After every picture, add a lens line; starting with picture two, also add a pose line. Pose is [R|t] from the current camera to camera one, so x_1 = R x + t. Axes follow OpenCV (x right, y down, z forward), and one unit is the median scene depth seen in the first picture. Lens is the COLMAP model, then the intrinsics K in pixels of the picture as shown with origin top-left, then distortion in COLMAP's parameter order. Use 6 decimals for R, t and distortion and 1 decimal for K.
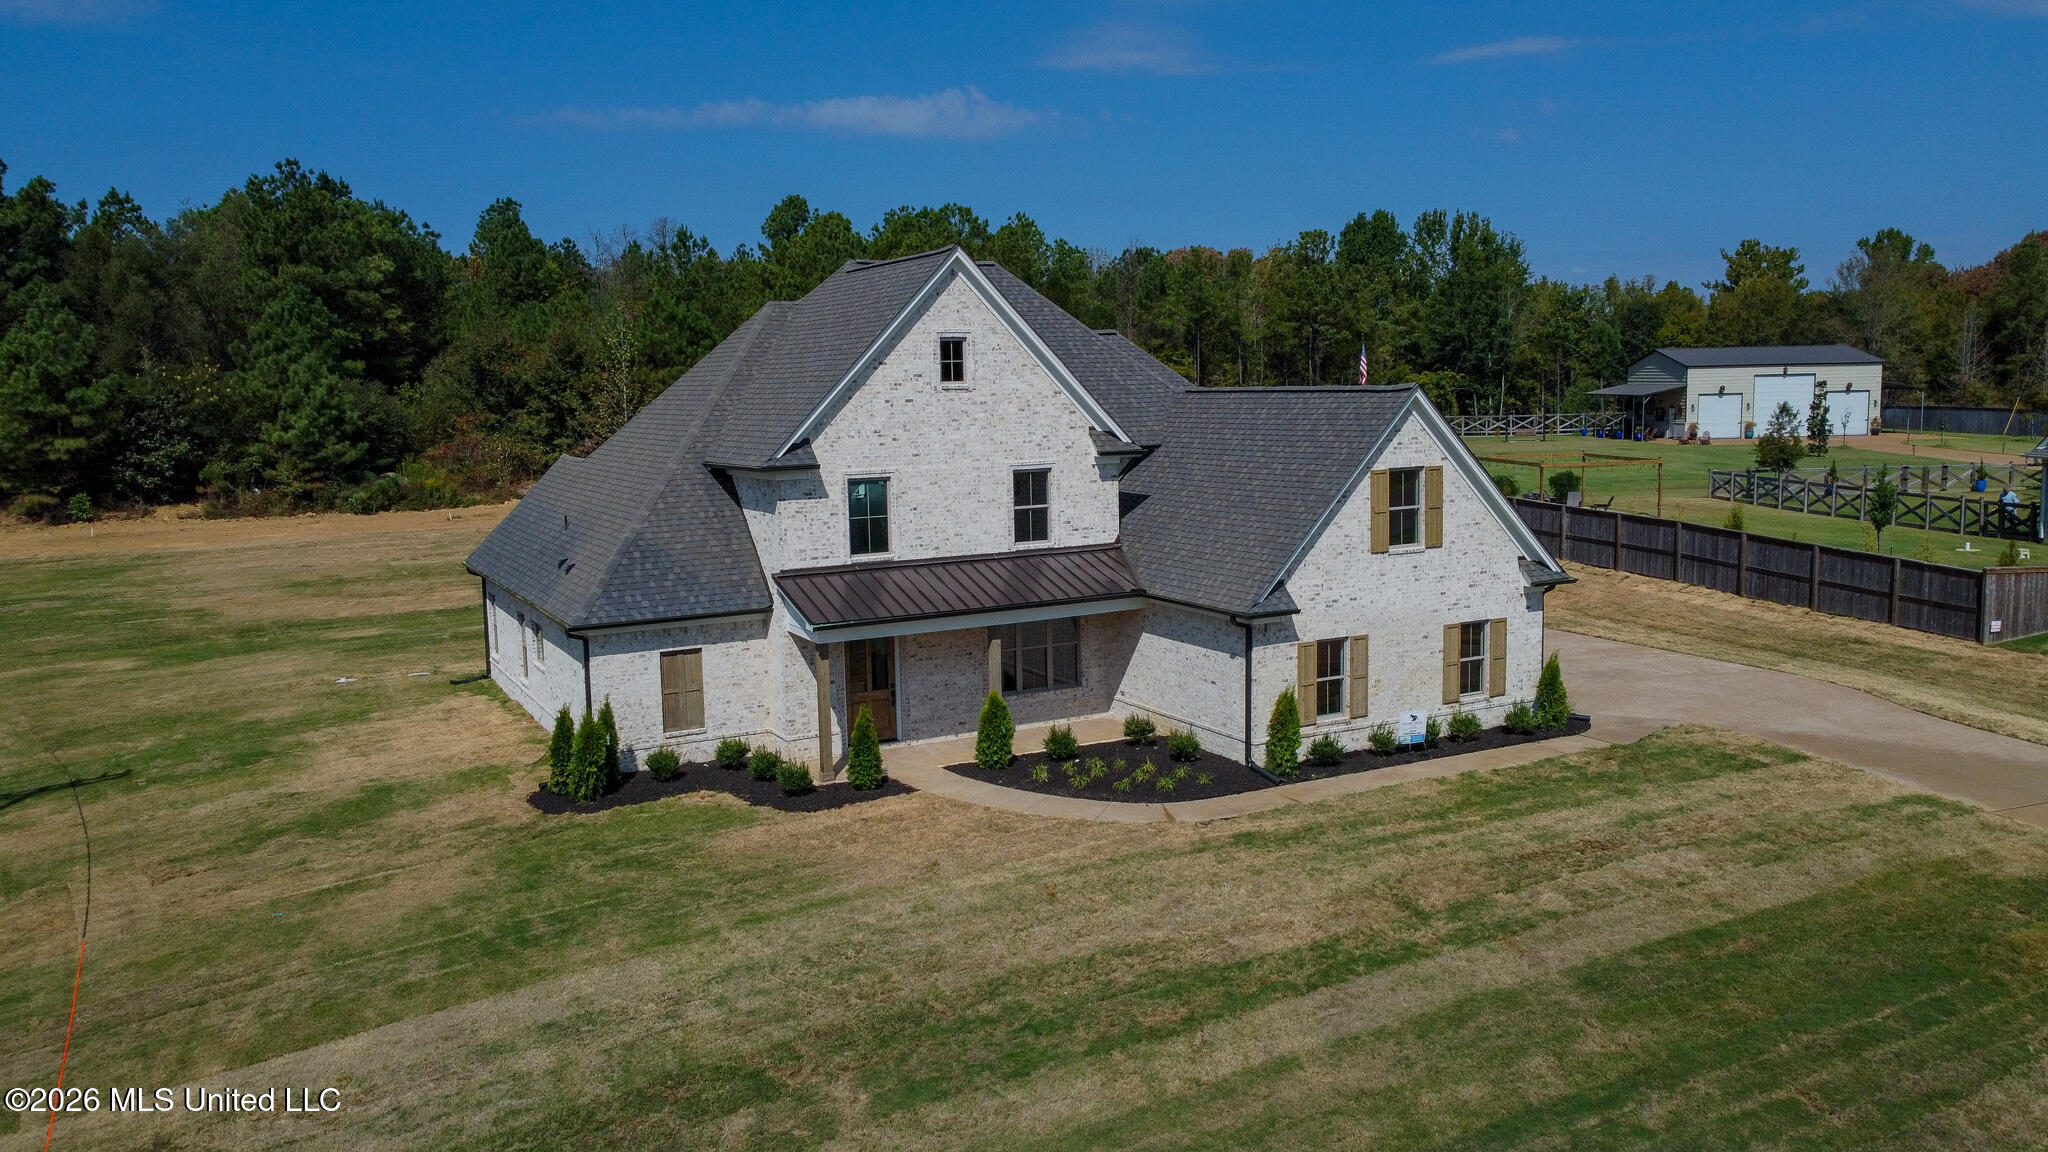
lens RADIAL K [[1551.4, 0, 1021.3], [0, 1551.4, 559.8], [0, 0, 1]] dist [-0.003792, -0.007296]
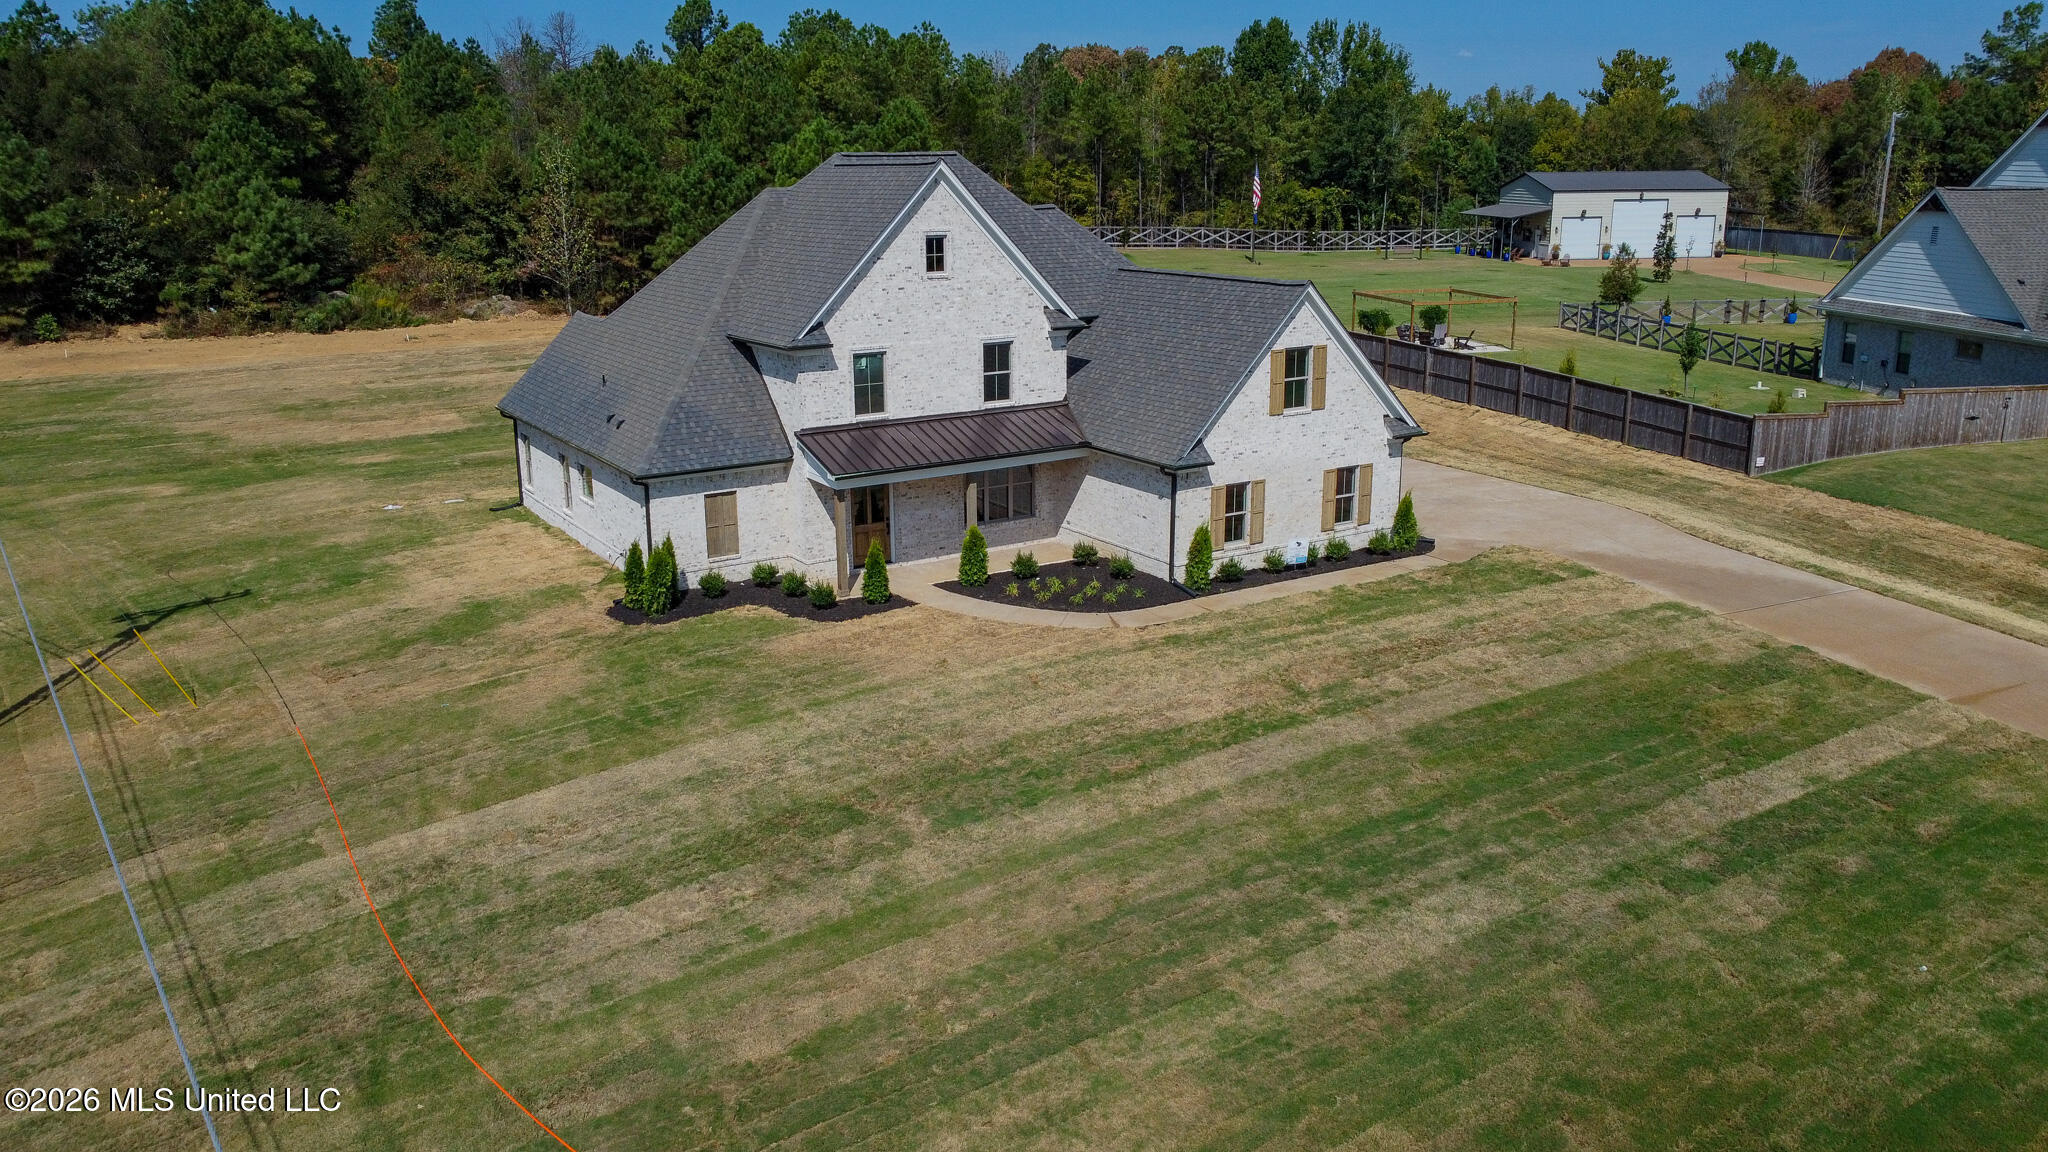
lens RADIAL K [[1551.4, 0, 1021.3], [0, 1551.4, 559.8], [0, 0, 1]] dist [-0.003792, -0.007296]
pose [[0.997218, -0.005504, 0.074343, -0.069140], [-0.004695, 0.990654, 0.136321, -0.056966], [-0.074398, -0.136291, 0.987871, -0.244605]]
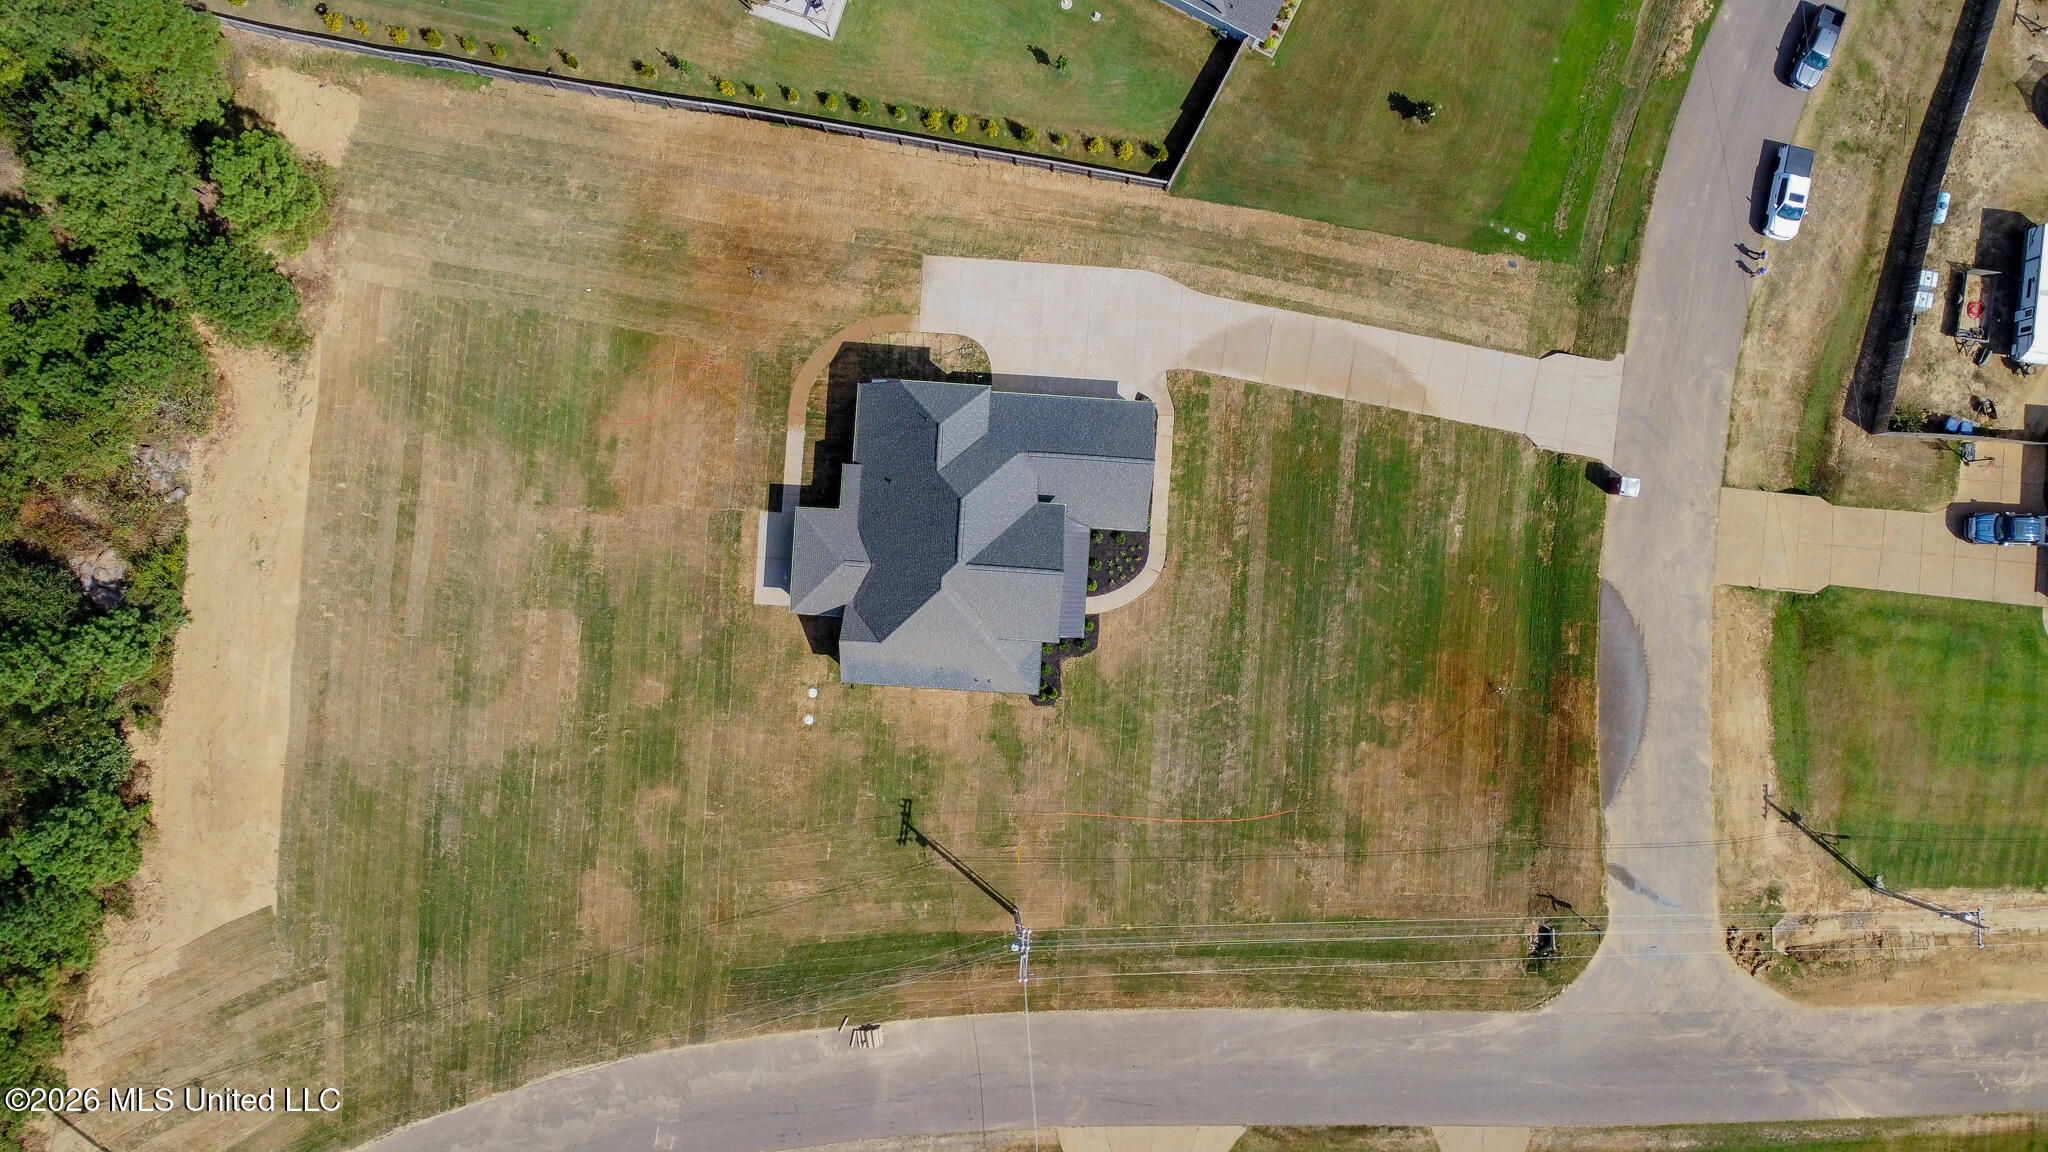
lens RADIAL K [[1551.4, 0, 1021.3], [0, 1551.4, 559.8], [0, 0, 1]] dist [-0.003792, -0.007296]
pose [[0.524212, -0.850461, 0.043795, -0.190135], [0.080212, 0.100509, 0.991698, -3.125191], [-0.847802, -0.516347, 0.120905, 0.706125]]
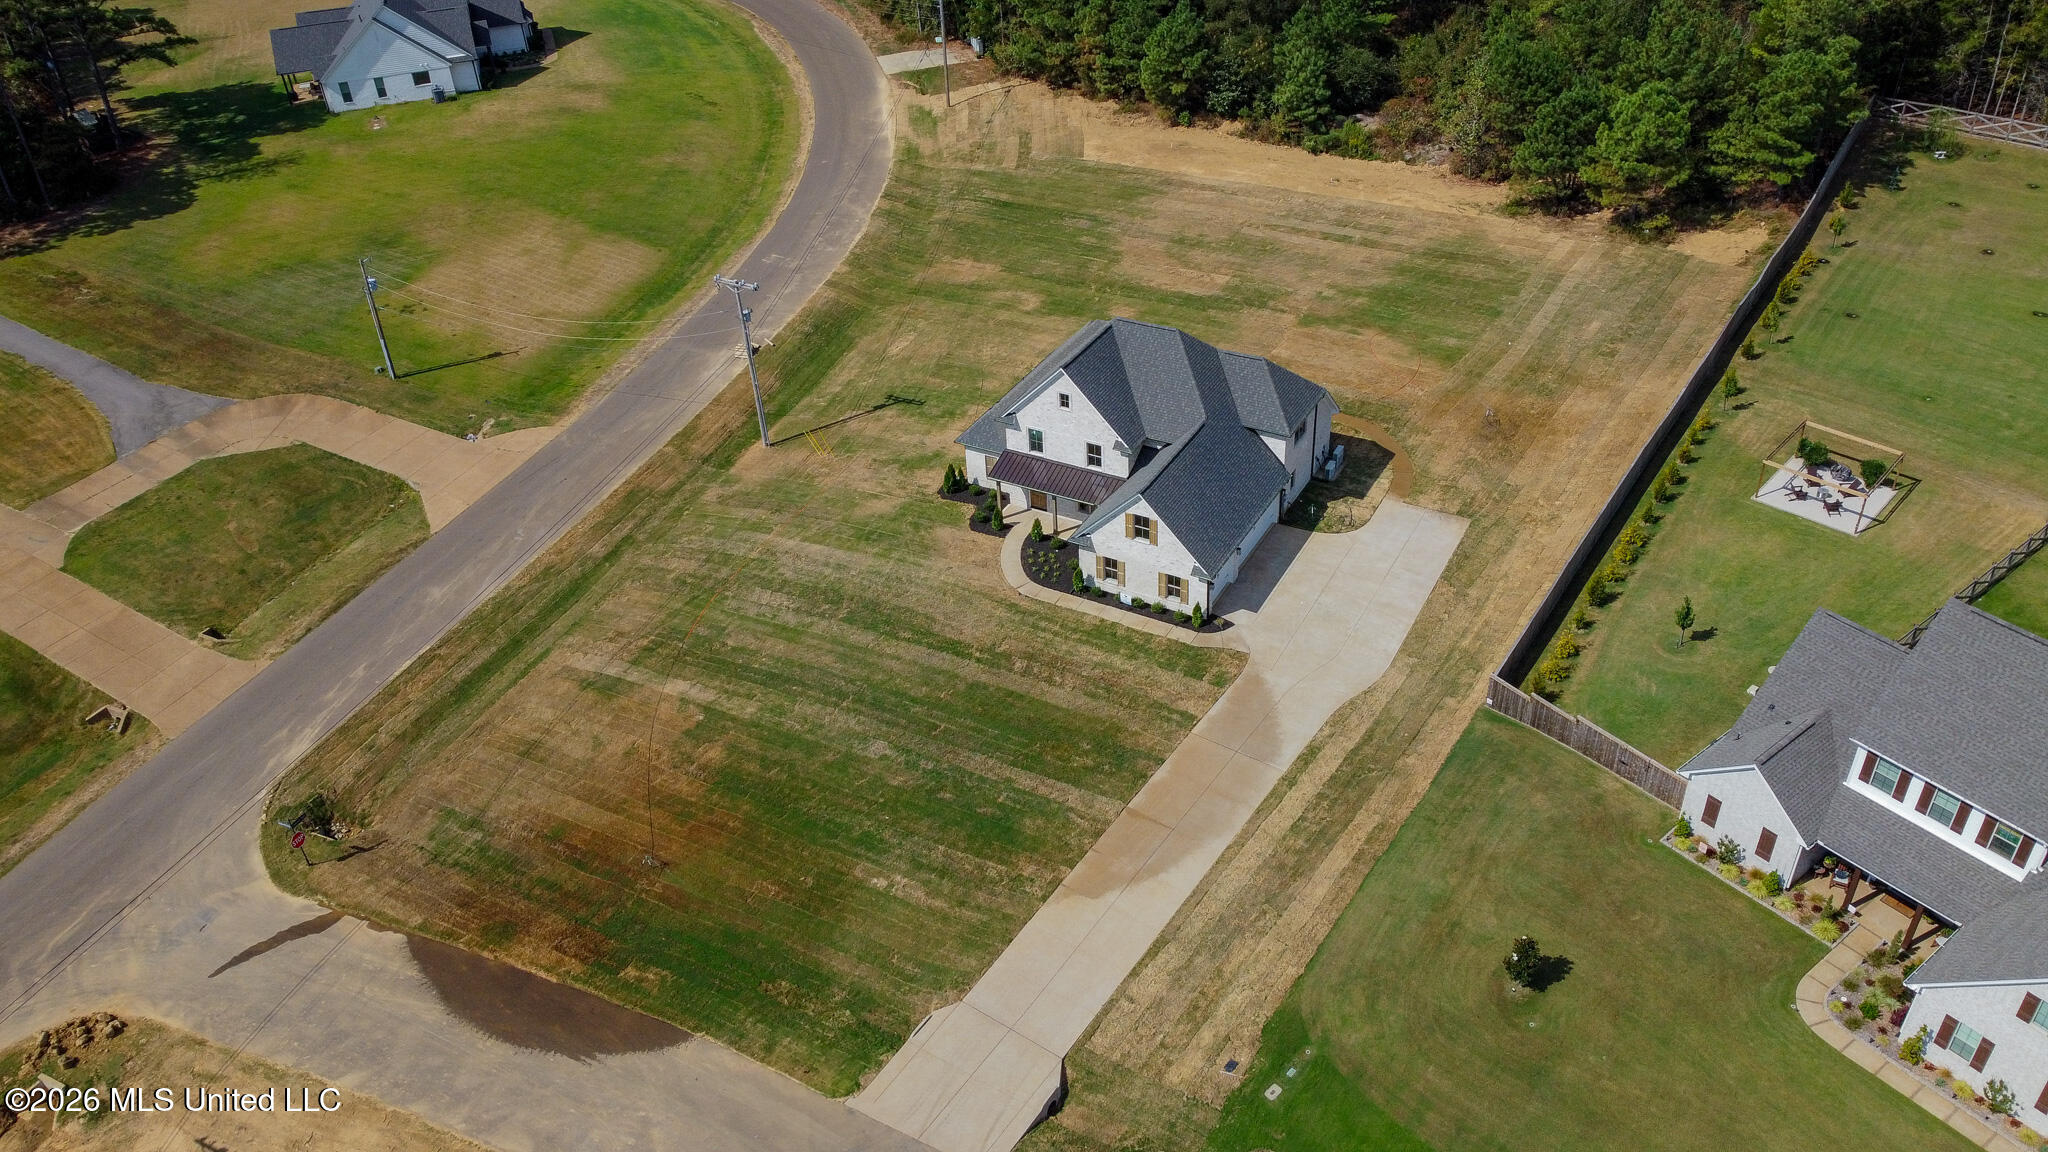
lens RADIAL K [[1551.4, 0, 1021.3], [0, 1551.4, 559.8], [0, 0, 1]] dist [-0.003792, -0.007296]
pose [[0.540009, 0.482350, -0.689731, 1.917141], [-0.063544, 0.840516, 0.538048, -1.348342], [0.839257, -0.246723, 0.484536, -0.444096]]
